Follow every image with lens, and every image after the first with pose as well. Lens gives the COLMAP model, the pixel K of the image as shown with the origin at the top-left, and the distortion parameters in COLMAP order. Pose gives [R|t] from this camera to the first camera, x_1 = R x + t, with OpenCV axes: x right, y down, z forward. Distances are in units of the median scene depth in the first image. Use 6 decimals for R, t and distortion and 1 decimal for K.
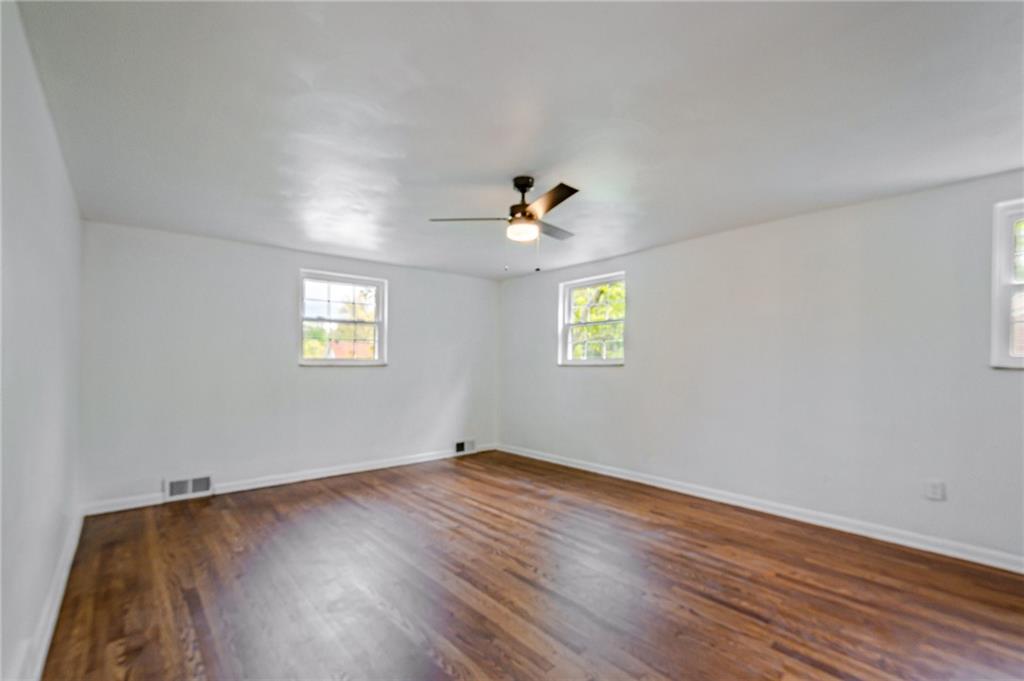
lens RADIAL K [[456.0, 0, 515.9], [0, 456.0, 361.6], [0, 0, 1]] dist [0.003240, -0.000005]
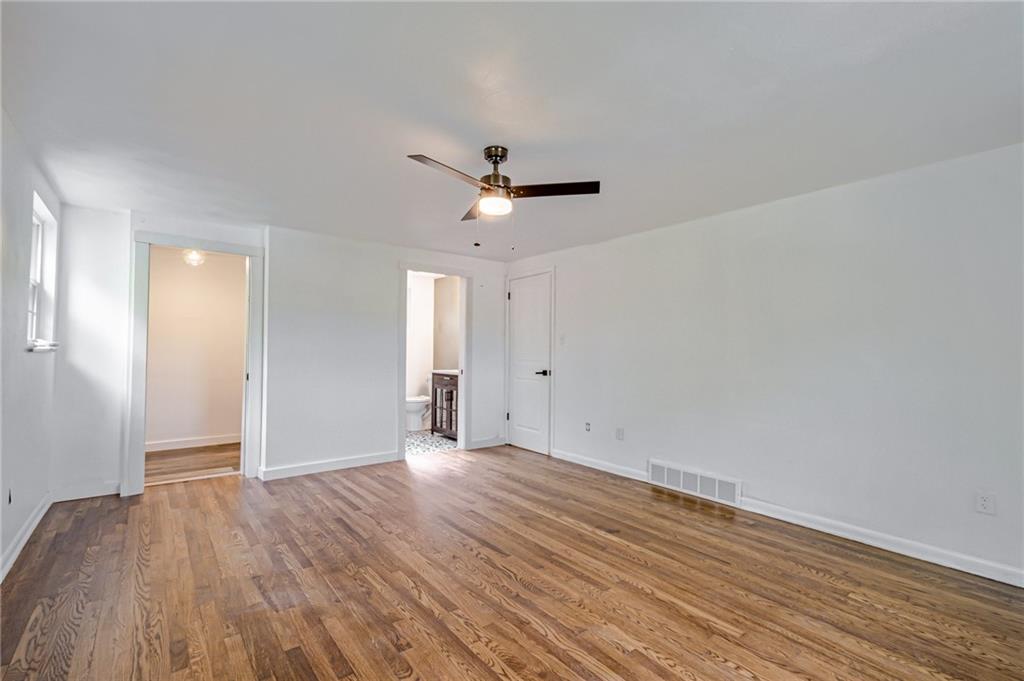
lens RADIAL K [[462.5, 0, 517.3], [0, 462.5, 336.7], [0, 0, 1]] dist [0.002244, 0.000113]
pose [[-0.998868, -0.005321, 0.047264, -0.086706], [-0.006626, 0.999600, -0.027489, 0.004075], [-0.047099, -0.027771, -0.998504, 1.969870]]
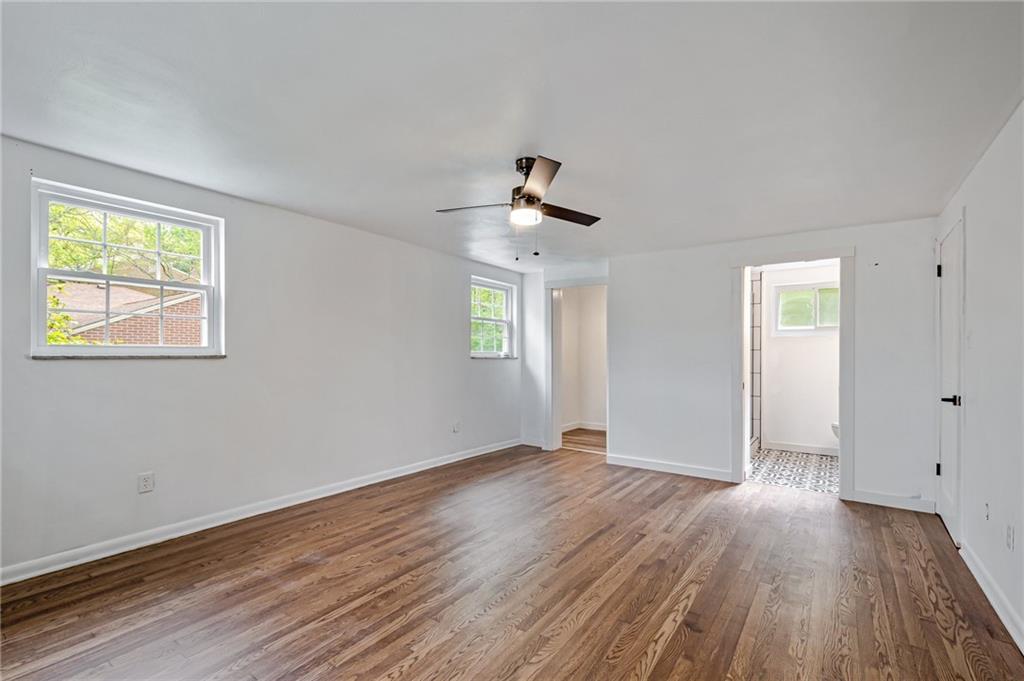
lens RADIAL K [[456.0, 0, 515.9], [0, 456.0, 361.6], [0, 0, 1]] dist [0.003240, -0.000005]
pose [[-0.242061, -0.014145, 0.970158, -0.922176], [-0.007756, 0.999890, 0.012644, 0.002668], [-0.970230, -0.004464, -0.242144, 1.286315]]
